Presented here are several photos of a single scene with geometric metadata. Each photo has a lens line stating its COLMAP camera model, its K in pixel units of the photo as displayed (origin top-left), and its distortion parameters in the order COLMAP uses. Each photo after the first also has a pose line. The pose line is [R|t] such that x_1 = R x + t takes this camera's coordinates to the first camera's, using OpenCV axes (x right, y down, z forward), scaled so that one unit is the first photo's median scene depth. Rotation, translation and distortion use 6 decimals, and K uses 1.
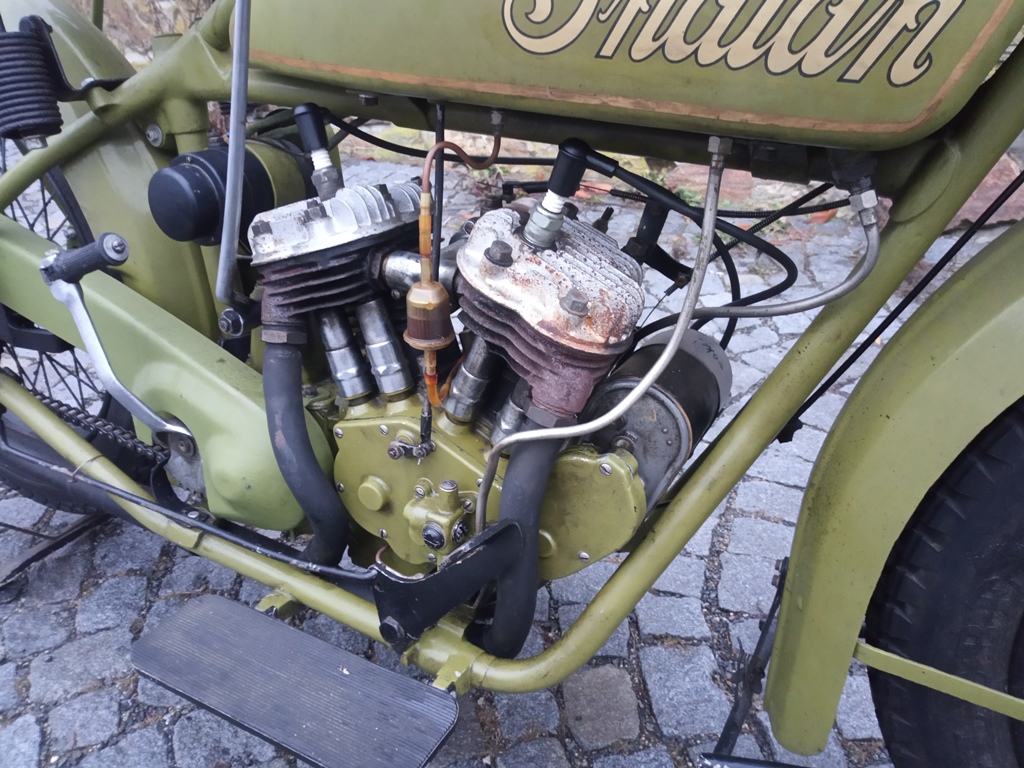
lens RADIAL K [[798.7, 0, 501.6], [0, 798.7, 402.2], [0, 0, 1]] dist [-0.000467, -0.000749]
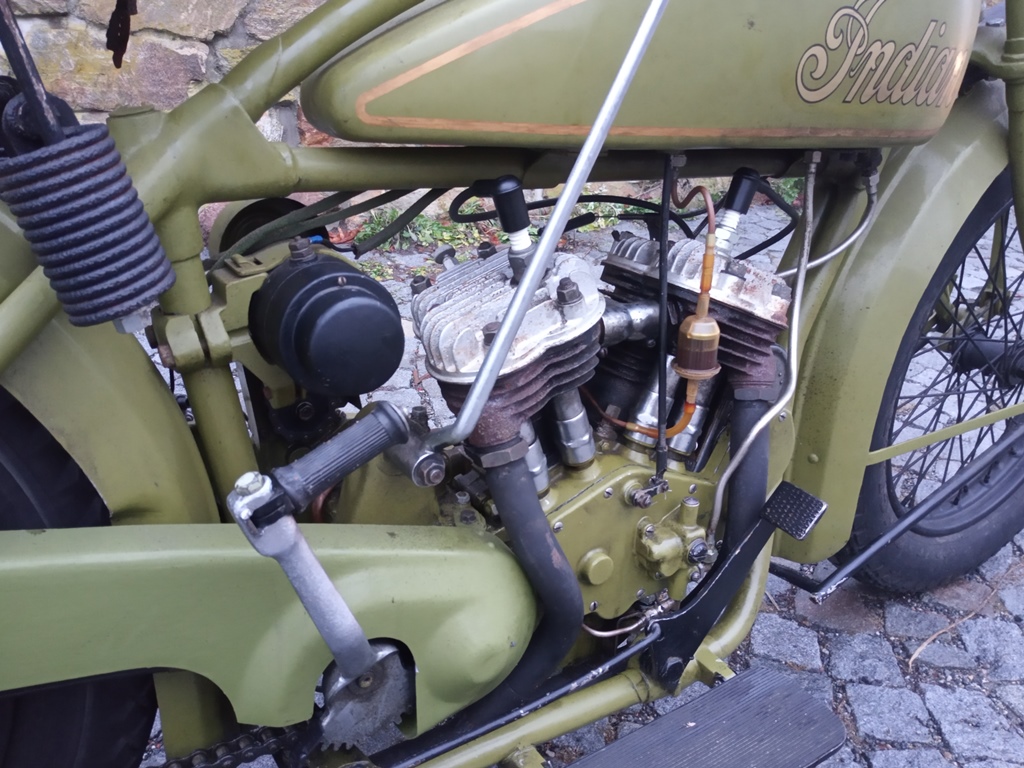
lens RADIAL K [[844.2, 0, 500.7], [0, 844.2, 412.8], [0, 0, 1]] dist [-0.002673, -0.002459]
pose [[0.471037, -0.358398, 0.806024, -0.946478], [0.379397, 0.907222, 0.181677, -0.272791], [-0.796355, 0.220226, 0.563310, 0.483470]]
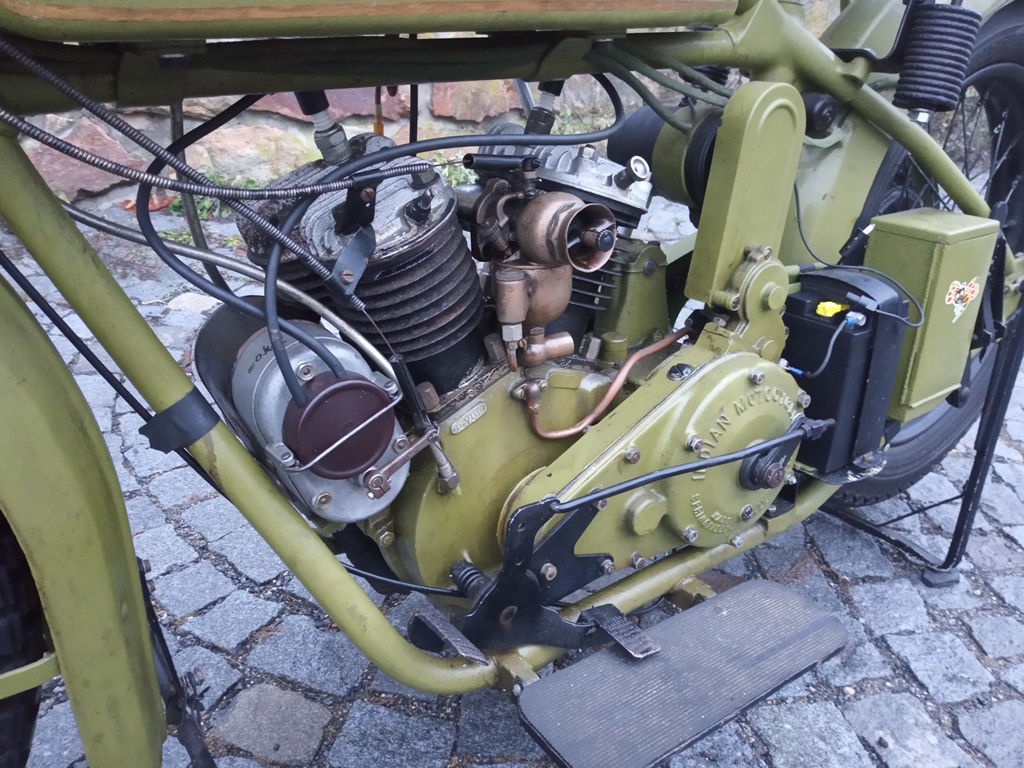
lens RADIAL K [[844.2, 0, 500.7], [0, 844.2, 412.8], [0, 0, 1]] dist [-0.002673, -0.002459]
pose [[0.404561, -0.387085, 0.828550, -0.548516], [0.380180, 0.895191, 0.232587, -0.076004], [-0.831742, 0.220902, 0.509321, 0.288824]]
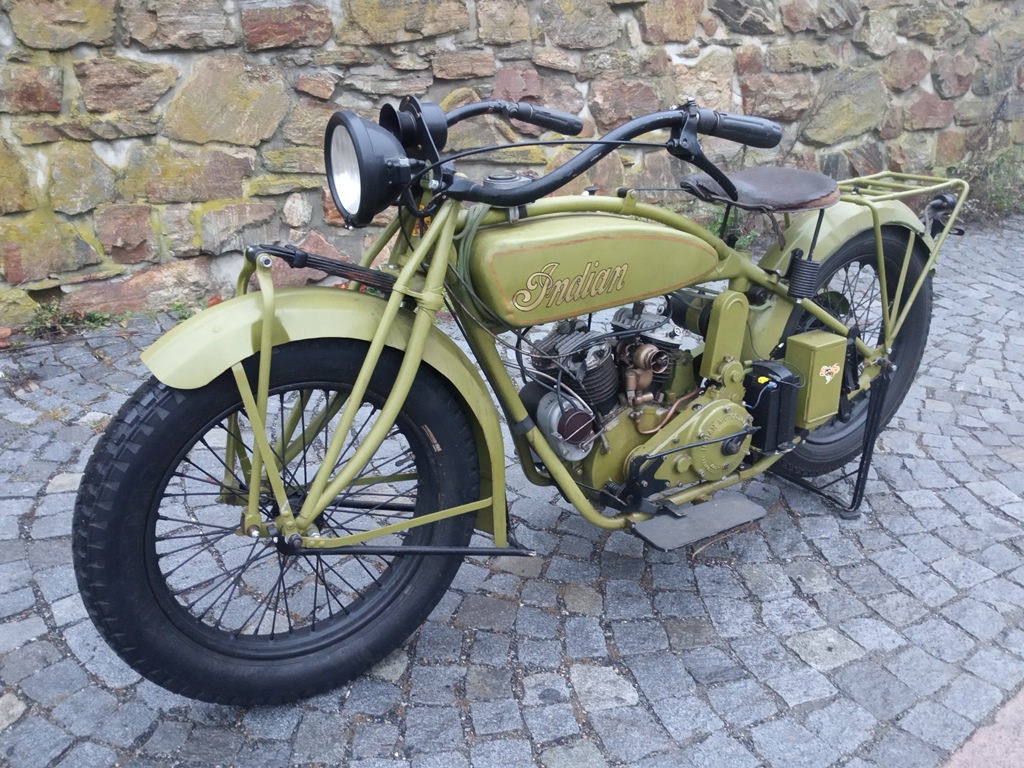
lens RADIAL K [[875.0, 0, 509.2], [0, 875.0, 402.0], [0, 0, 1]] dist [0.028279, -0.072720]
pose [[0.459039, -0.351993, 0.815711, -1.965036], [0.395040, 0.903271, 0.167468, -0.469219], [-0.795755, 0.245364, 0.553688, -0.381679]]
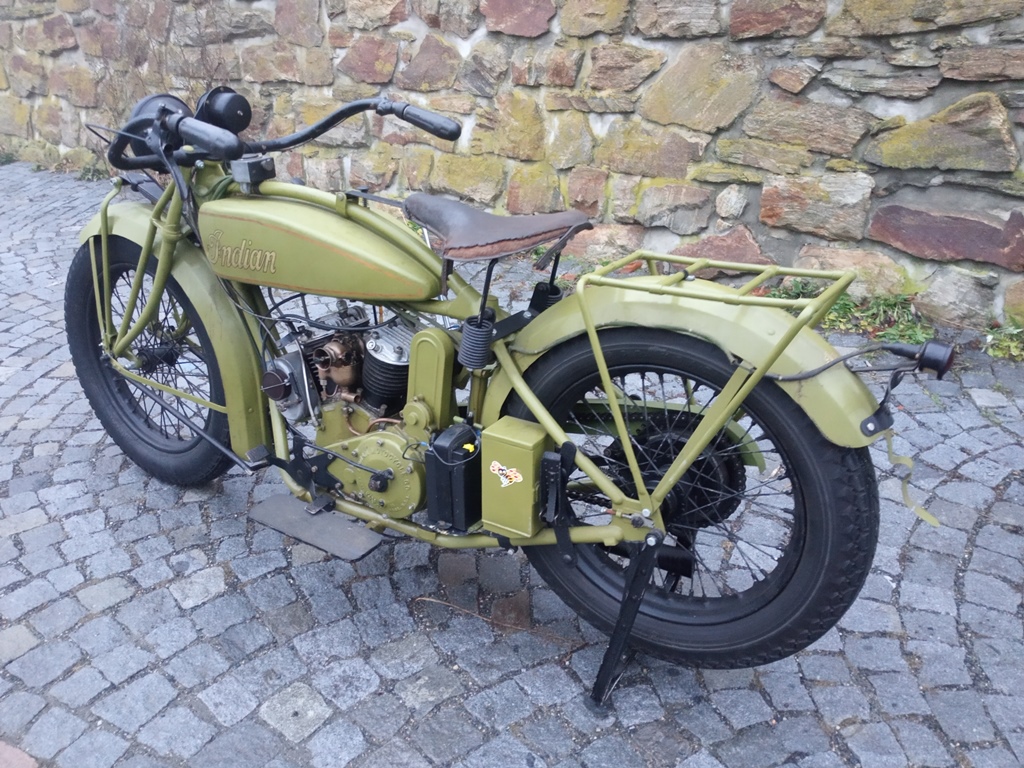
lens RADIAL K [[871.3, 0, 473.2], [0, 871.3, 373.1], [0, 0, 1]] dist [0.037017, -0.083976]
pose [[0.997315, 0.004440, -0.073091, 0.839709], [-0.009202, 0.997847, -0.064939, 0.193059], [0.072646, 0.065437, 0.995209, -1.841660]]
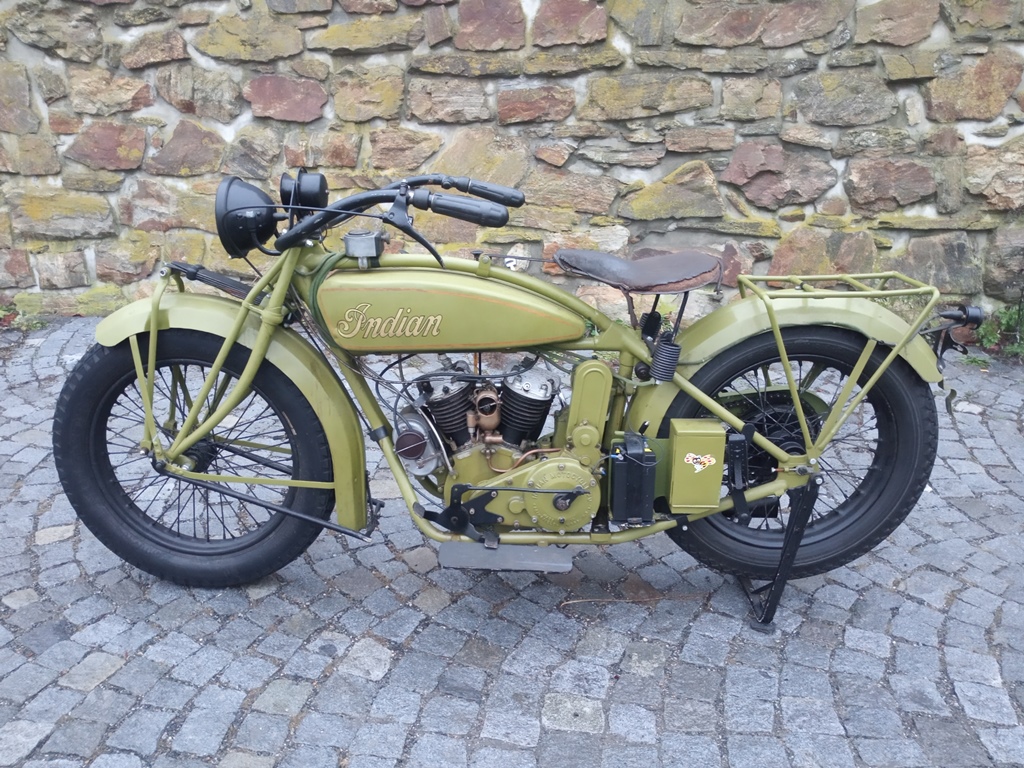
lens RADIAL K [[839.6, 0, 471.5], [0, 839.6, 409.8], [0, 0, 1]] dist [0.027709, -0.062276]
pose [[0.888352, -0.168908, 0.426967, -0.937091], [0.211104, 0.976020, -0.053112, 0.135697], [-0.407757, 0.137316, 0.902706, -1.753500]]
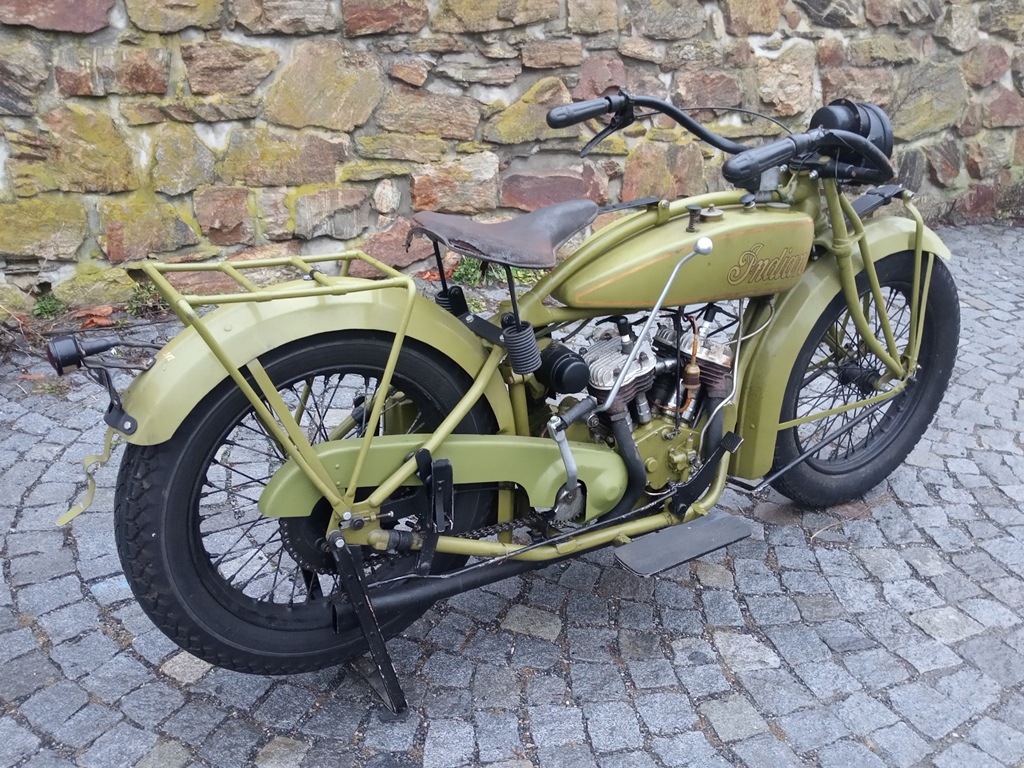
lens RADIAL K [[943.2, 0, 516.1], [0, 943.2, 400.2], [0, 0, 1]] dist [0.036766, -0.090905]
pose [[0.470574, -0.339320, 0.814507, -2.493033], [0.371969, 0.913354, 0.165597, -0.650453], [-0.800124, 0.225046, 0.556017, -0.250482]]
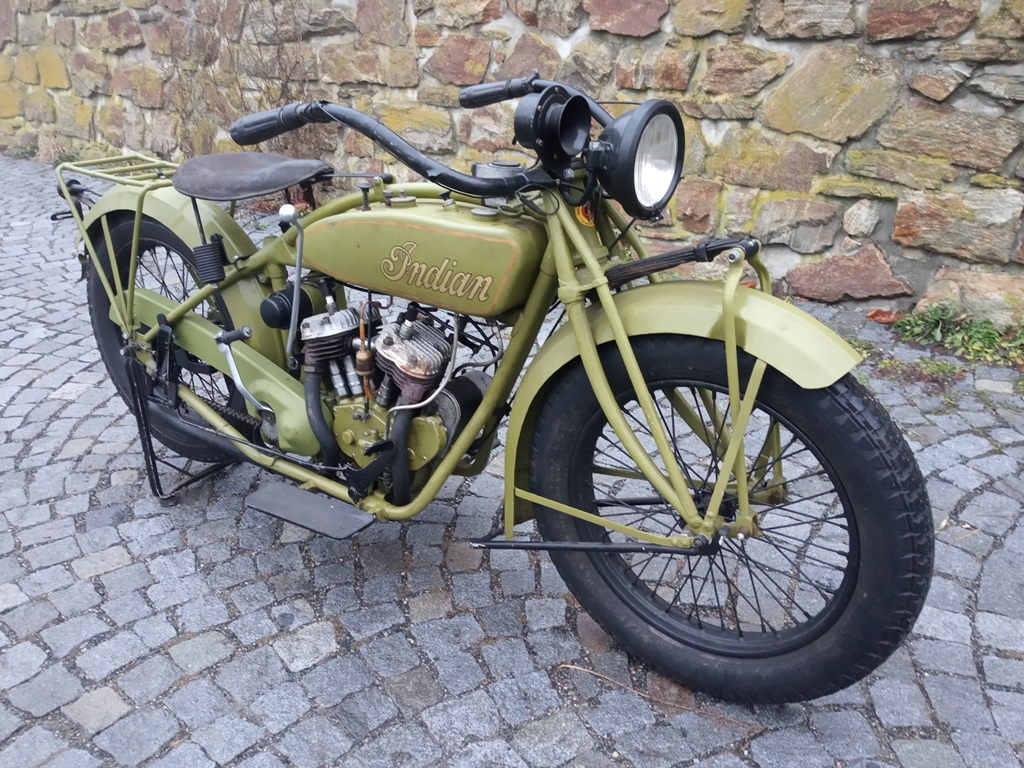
lens RADIAL K [[875.0, 0, 509.2], [0, 875.0, 402.0], [0, 0, 1]] dist [0.028279, -0.072720]
pose [[0.996088, 0.025982, -0.084463, 0.522910], [-0.030220, 0.998327, -0.049295, 0.124320], [0.083041, 0.051654, 0.995207, -1.521795]]
